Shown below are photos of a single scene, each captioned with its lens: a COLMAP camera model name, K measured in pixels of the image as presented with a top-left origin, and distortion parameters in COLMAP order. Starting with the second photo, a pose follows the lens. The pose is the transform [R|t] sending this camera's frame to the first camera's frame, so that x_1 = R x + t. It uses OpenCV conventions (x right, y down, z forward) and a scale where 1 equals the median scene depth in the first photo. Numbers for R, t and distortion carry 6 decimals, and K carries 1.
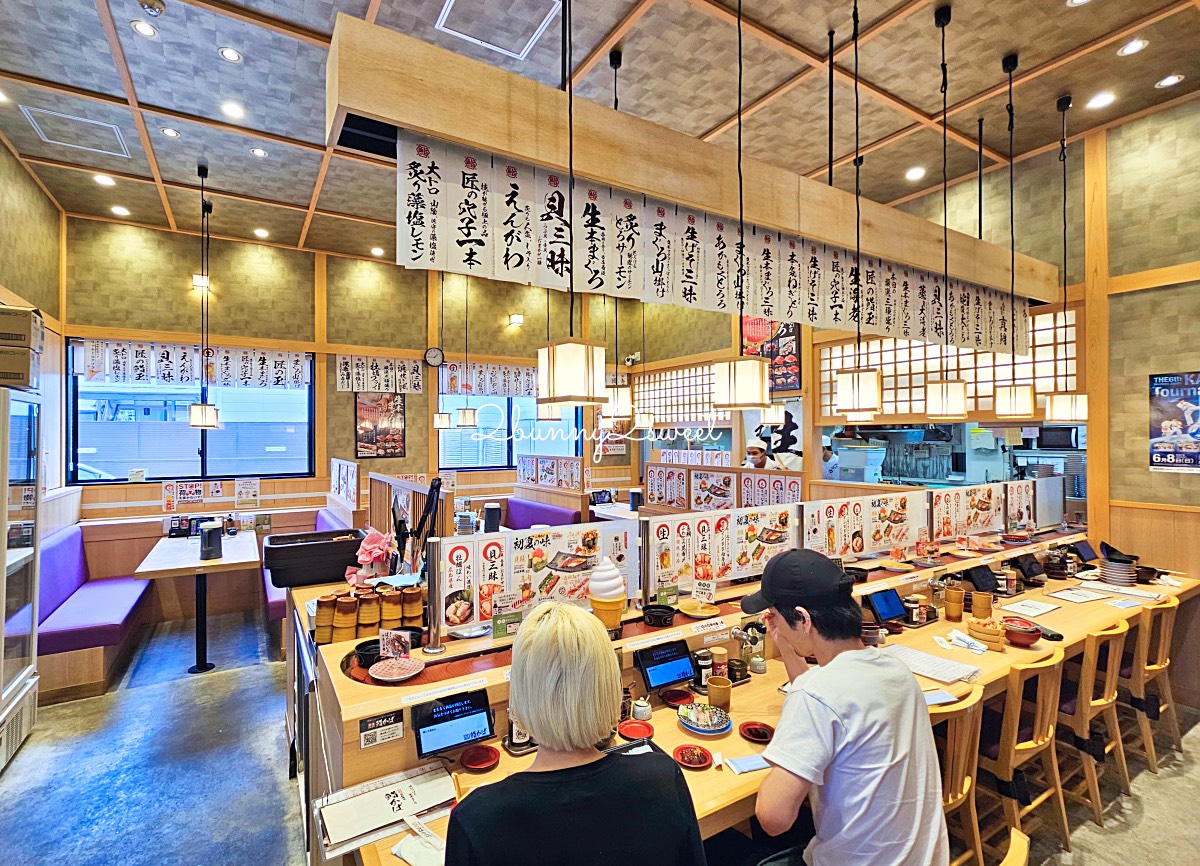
lens RADIAL K [[572.3, 0, 593.8], [0, 572.3, 432.3], [0, 0, 1]] dist [-0.003354, 0.000015]
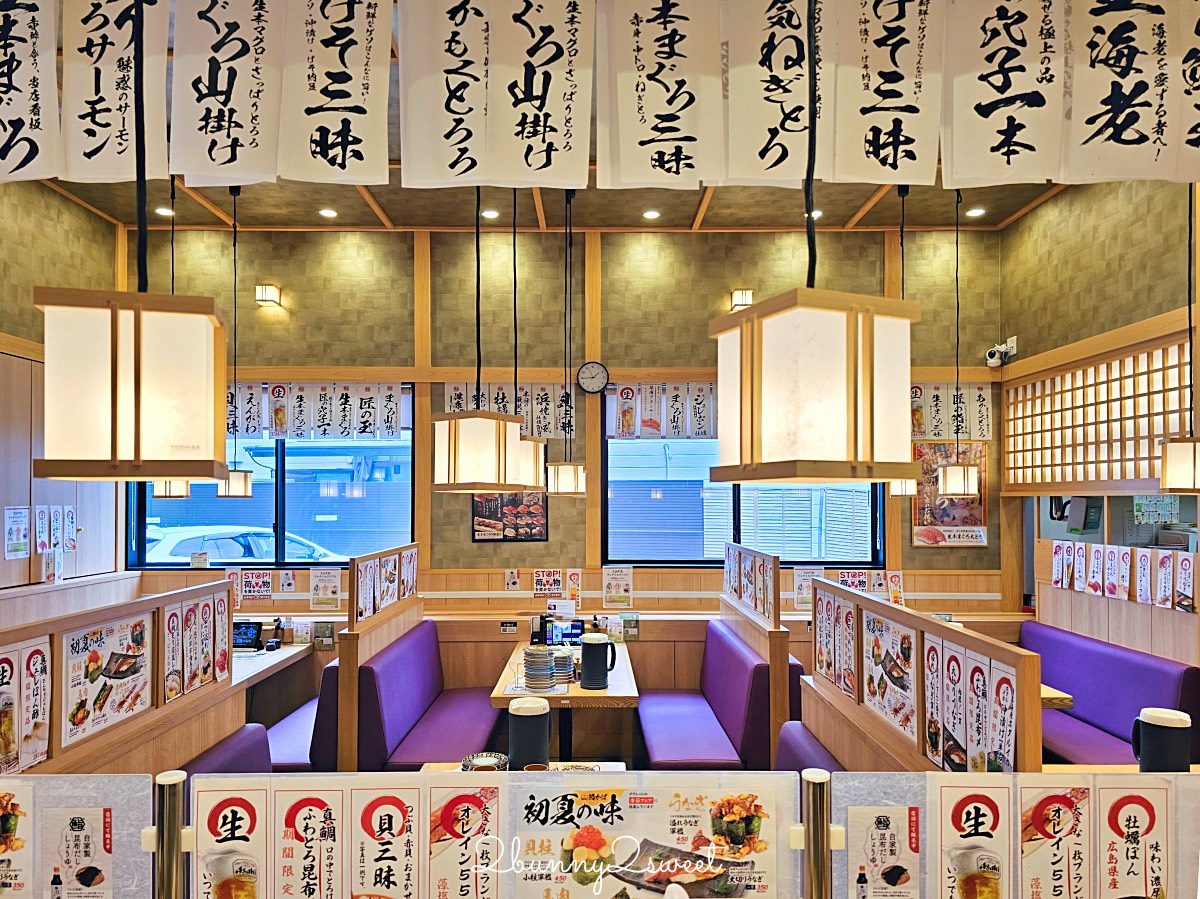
lens RADIAL K [[870.7, 0, 591.8], [0, 870.7, 493.1], [0, 0, 1]] dist [0.046842, -0.031384]
pose [[0.851703, 0.000842, -0.524024, 0.223913], [-0.000177, 0.999999, 0.001319, -0.011661], [0.524025, -0.001031, 0.851703, 0.241599]]
